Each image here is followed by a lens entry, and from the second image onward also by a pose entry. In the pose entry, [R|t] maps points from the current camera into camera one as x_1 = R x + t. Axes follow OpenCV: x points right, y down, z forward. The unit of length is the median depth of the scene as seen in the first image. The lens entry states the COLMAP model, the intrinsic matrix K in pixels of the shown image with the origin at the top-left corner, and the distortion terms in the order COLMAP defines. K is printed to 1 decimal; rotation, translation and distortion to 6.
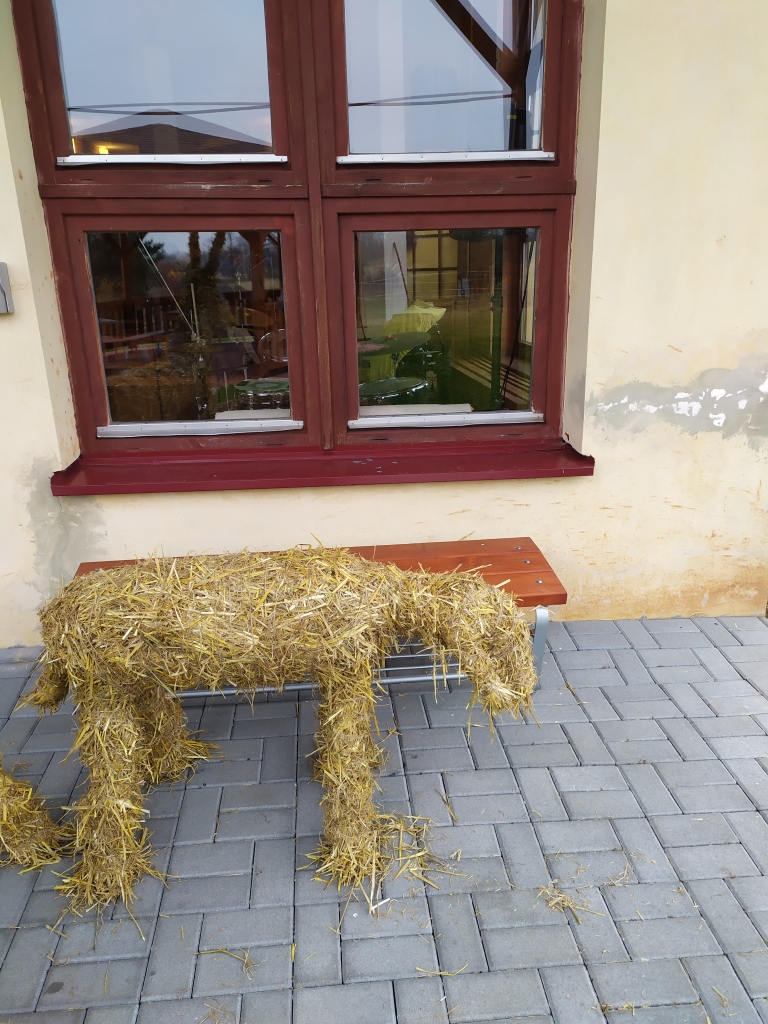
lens RADIAL K [[769.1, 0, 385.5], [0, 769.1, 507.8], [0, 0, 1]] dist [0.048090, -0.024341]
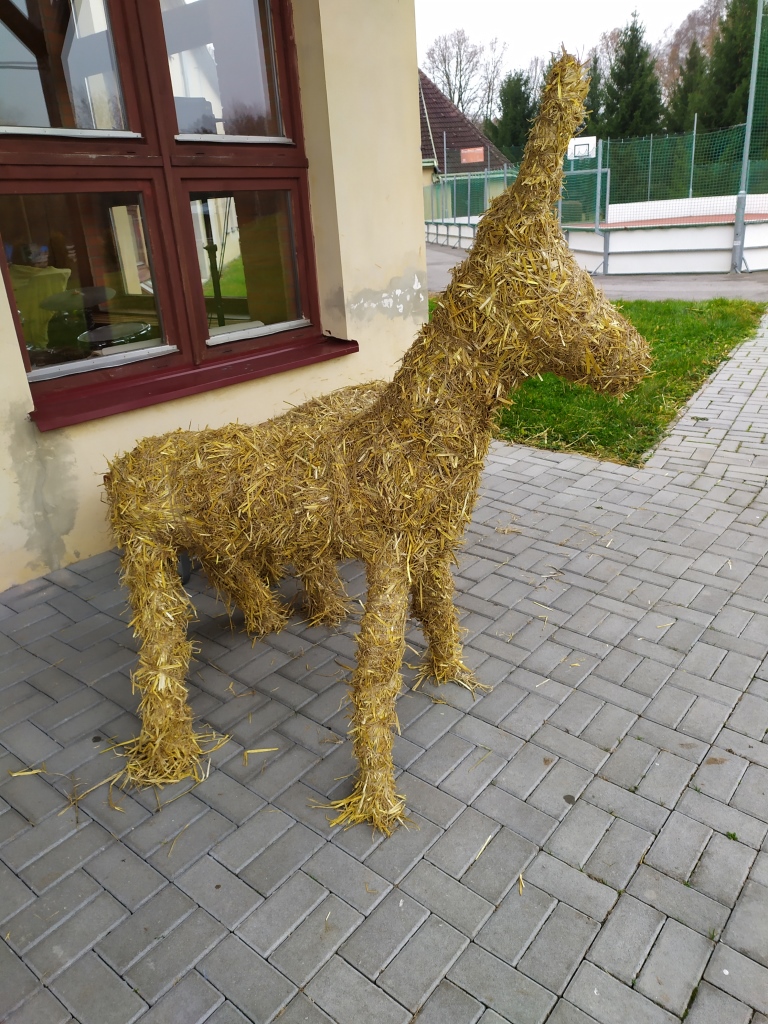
lens RADIAL K [[769.1, 0, 381.5], [0, 769.1, 509.5], [0, 0, 1]] dist [0.048090, -0.024341]
pose [[0.688897, -0.281046, 0.668158, -0.841141], [0.261649, 0.956043, 0.132369, 0.069833], [-0.675989, 0.083634, 0.732150, -0.147780]]
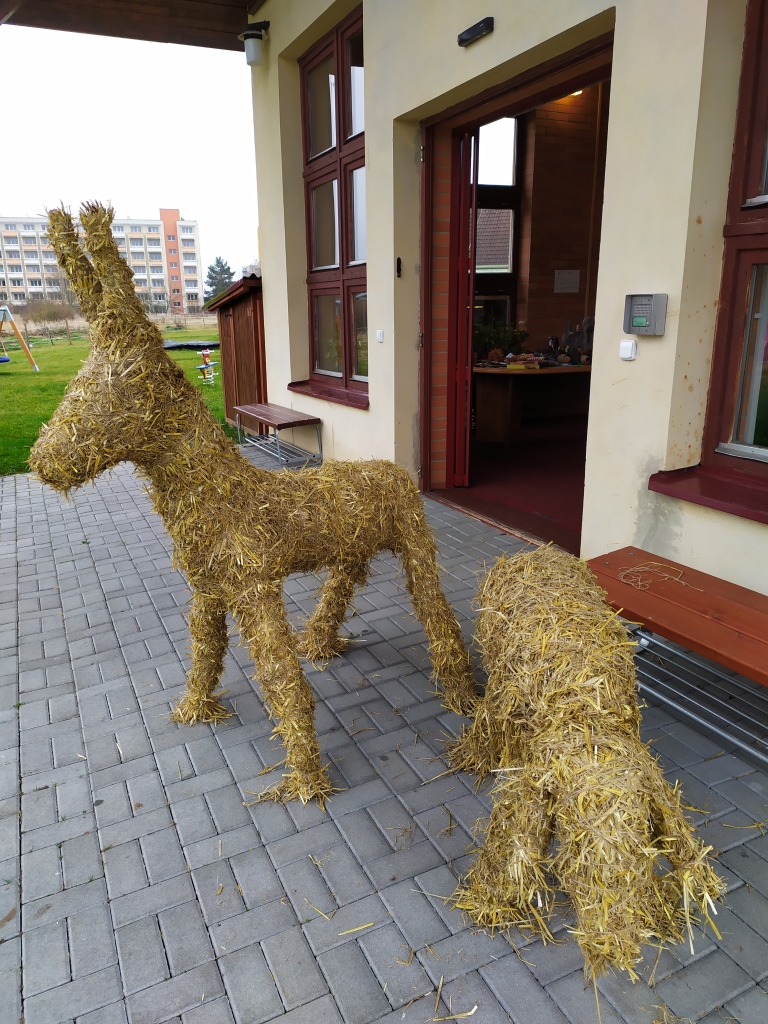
lens RADIAL K [[769.1, 0, 380.3], [0, 769.1, 512.1], [0, 0, 1]] dist [0.048090, -0.024341]
pose [[0.342895, 0.267245, -0.900557, 0.486532], [-0.278603, 0.944476, 0.174198, -0.071073], [0.897109, 0.191166, 0.398311, 0.162401]]
